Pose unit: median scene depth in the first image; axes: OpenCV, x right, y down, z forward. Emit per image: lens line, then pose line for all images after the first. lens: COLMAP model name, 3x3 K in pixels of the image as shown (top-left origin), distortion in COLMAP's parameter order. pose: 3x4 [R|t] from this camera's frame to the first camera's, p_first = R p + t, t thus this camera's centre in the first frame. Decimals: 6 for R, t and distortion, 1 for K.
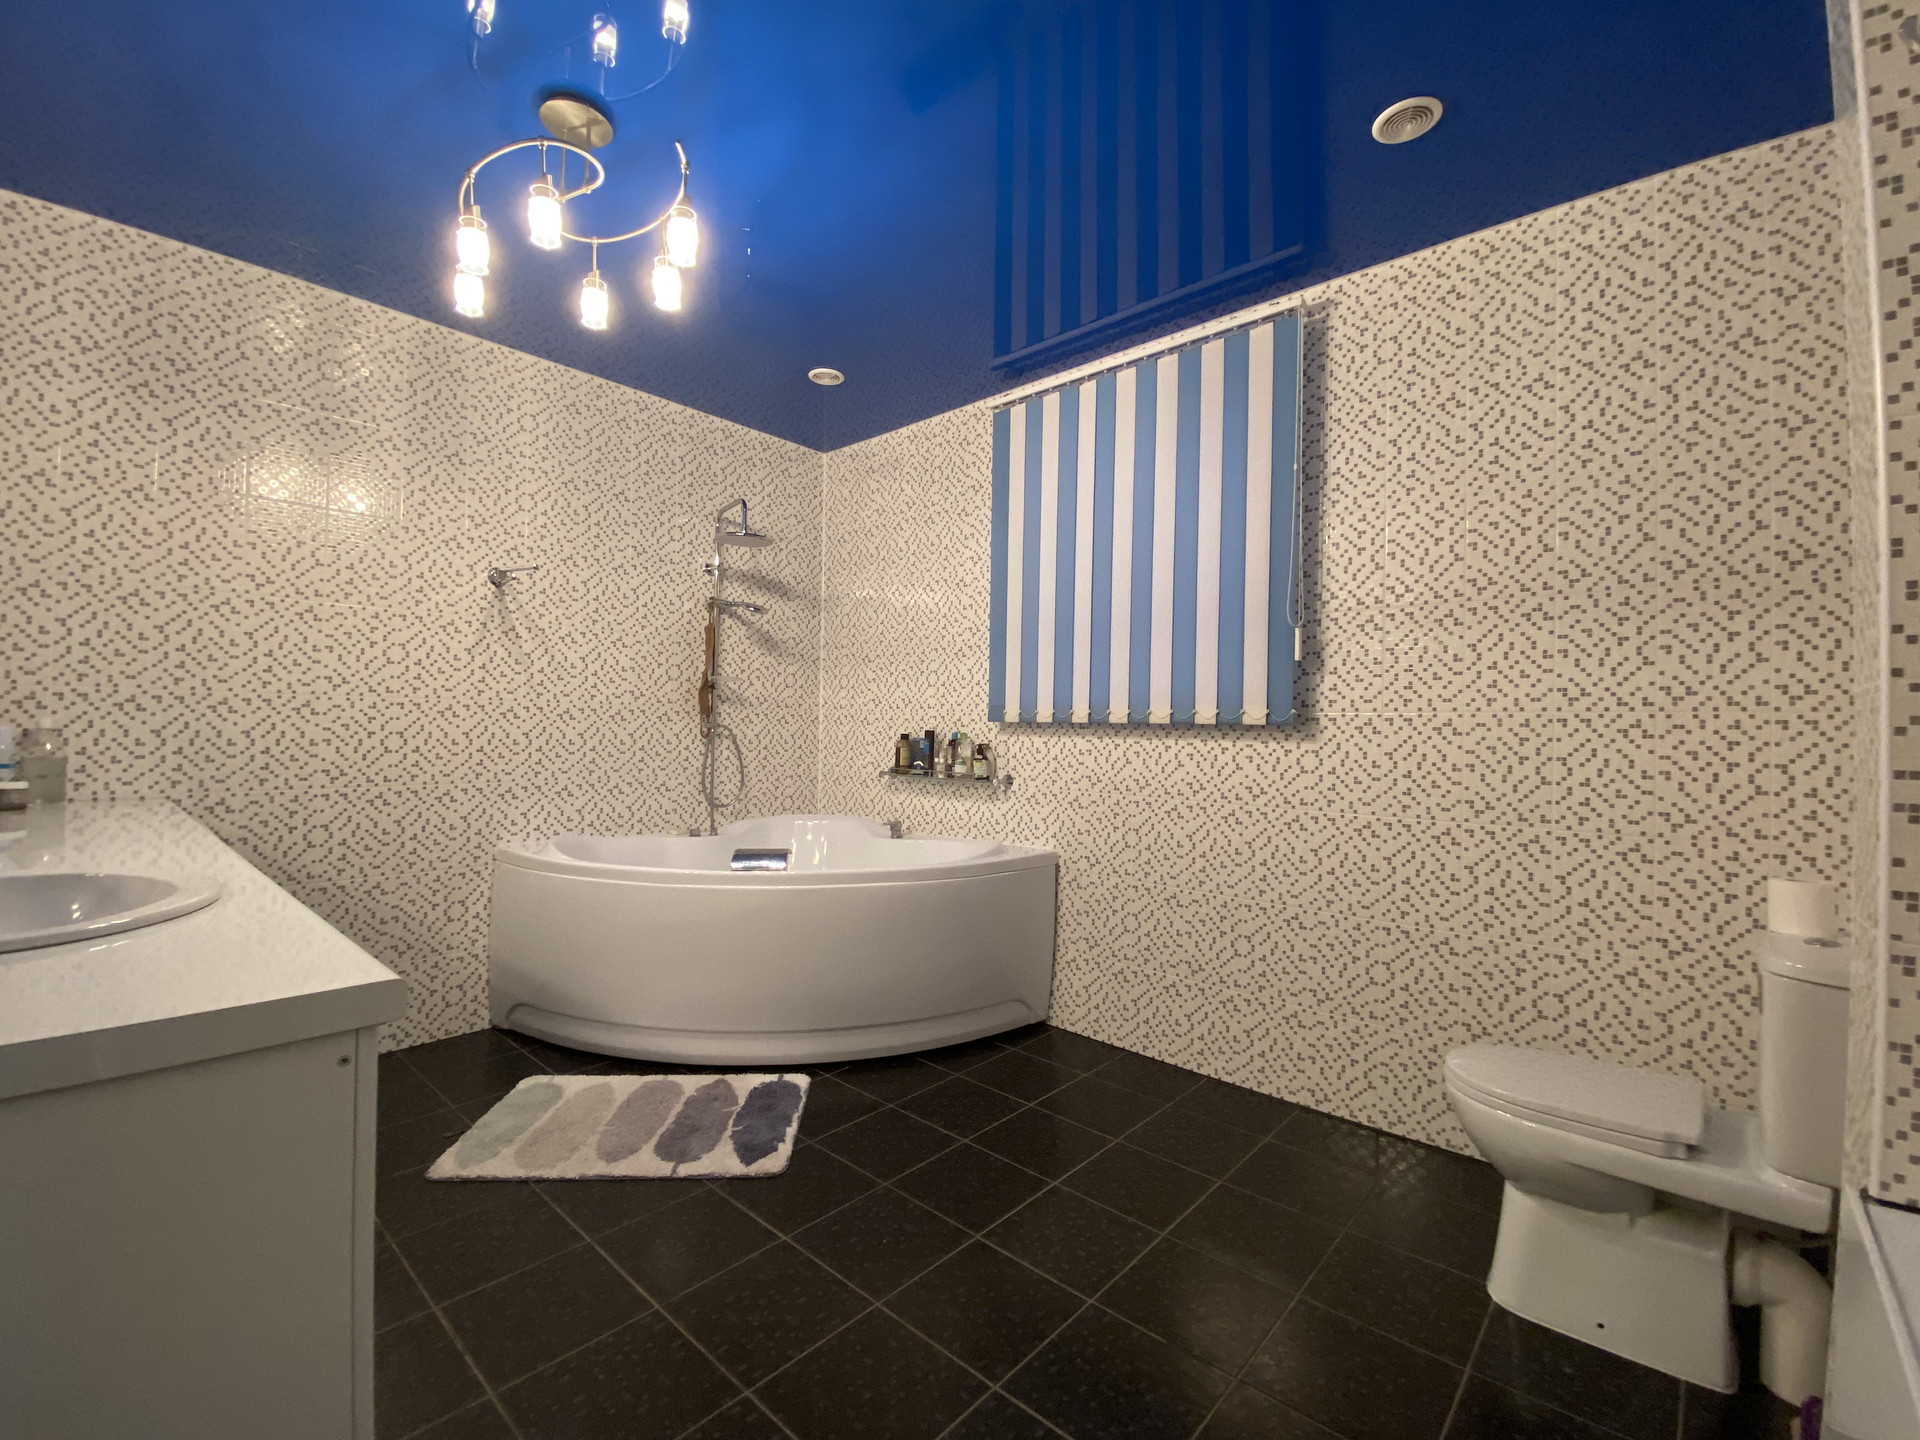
lens RADIAL K [[833.7, 0, 938.3], [0, 833.7, 719.8], [0, 0, 1]] dist [-0.023375, -0.008014]
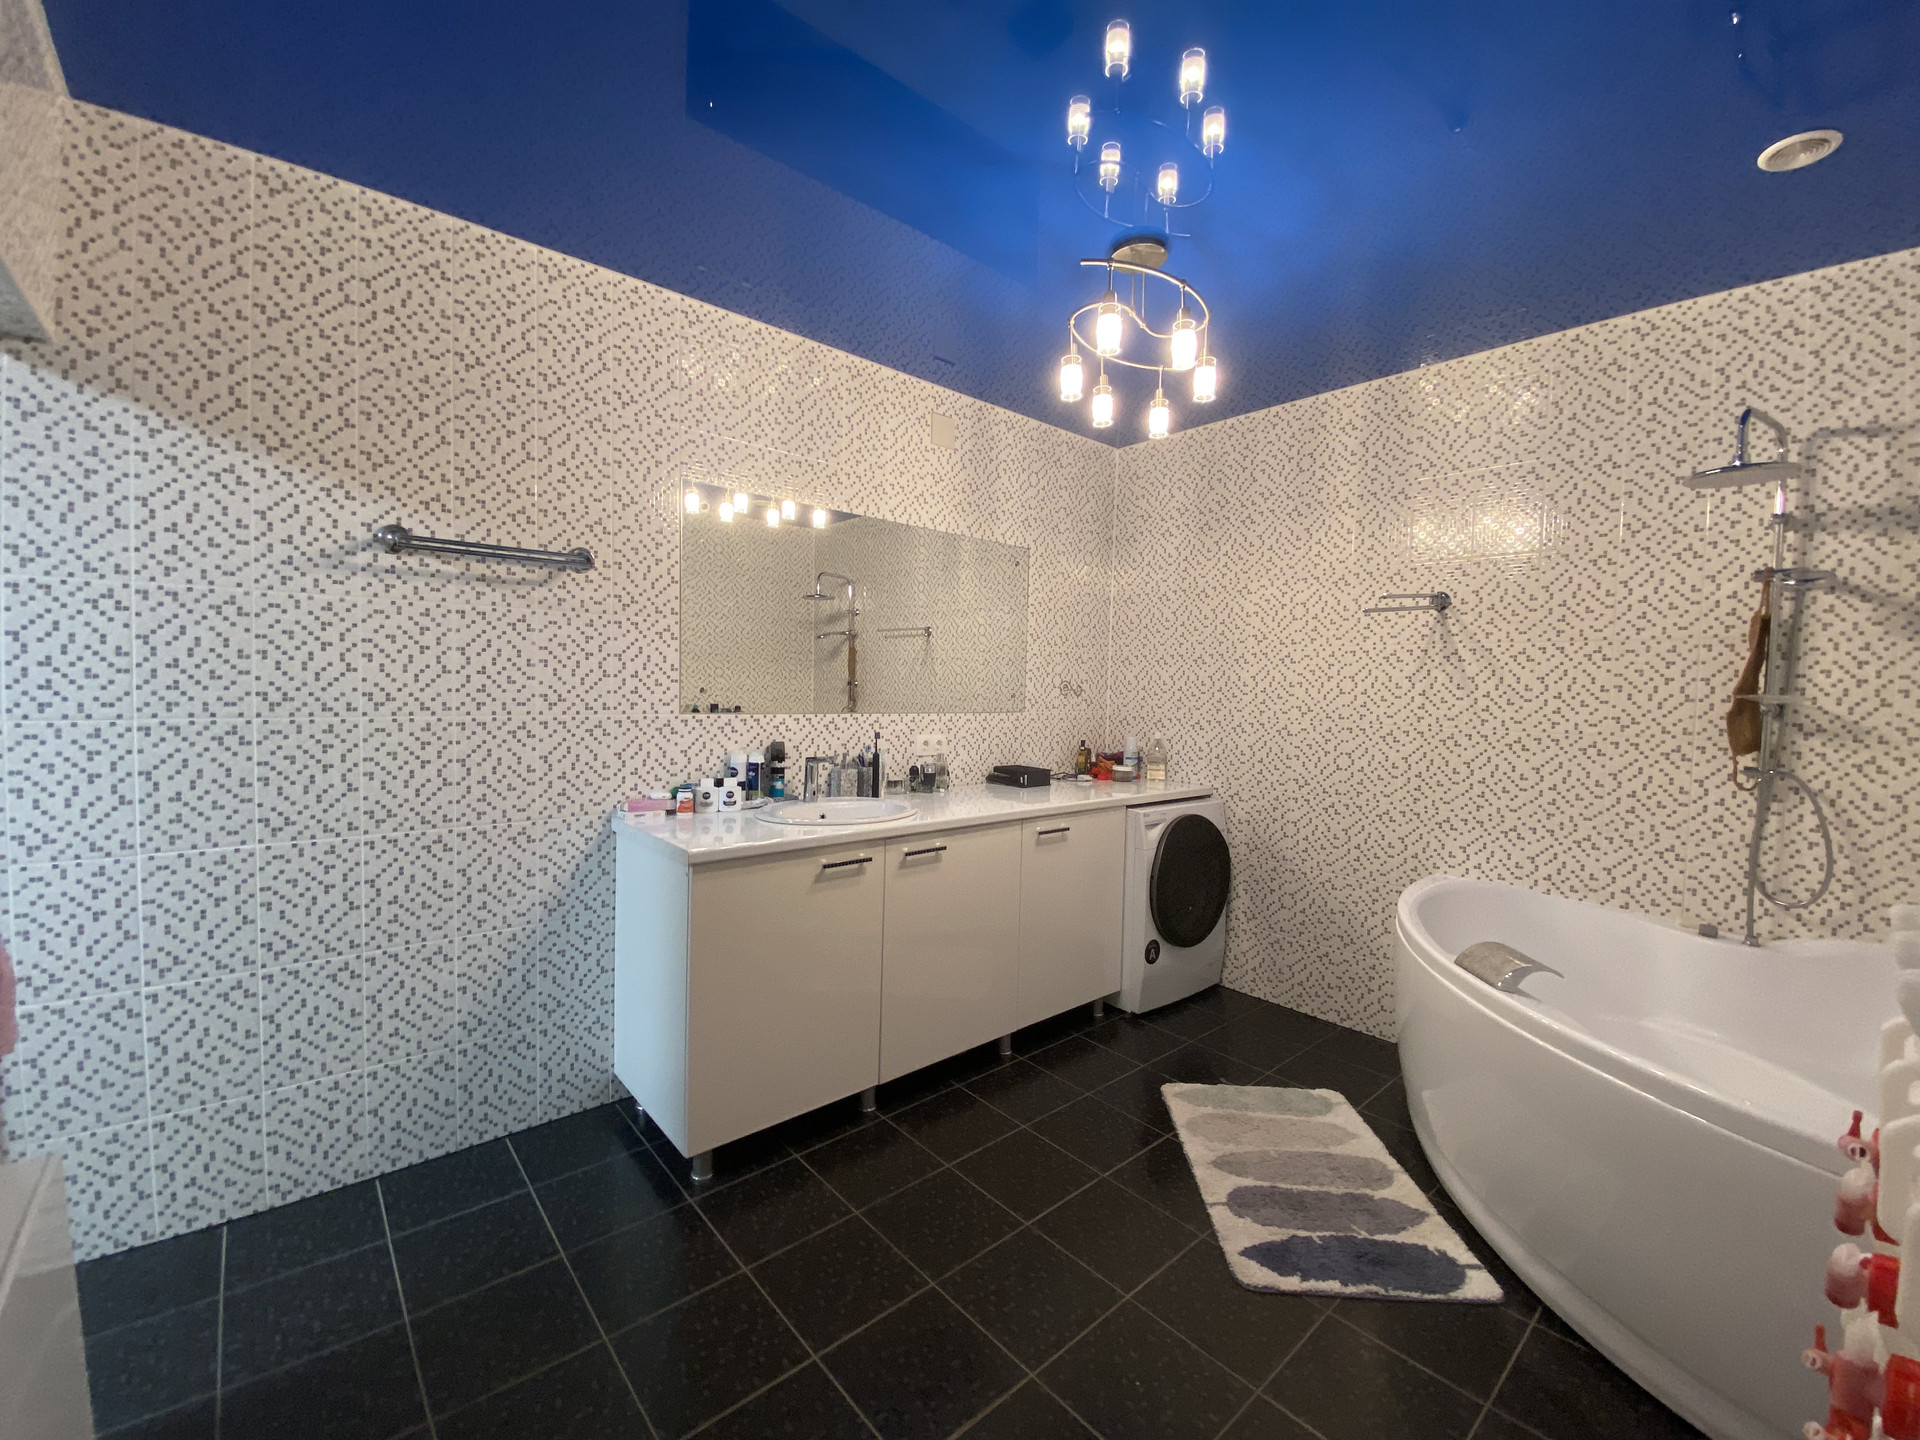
lens RADIAL K [[775.0, 0, 967.1], [0, 775.0, 723.2], [0, 0, 1]] dist [0.009999, -0.013313]
pose [[-0.122765, 0.028826, -0.992017, 0.544416], [-0.005985, 0.999538, 0.029786, -0.062969], [0.992418, 0.009594, -0.122536, 0.673005]]
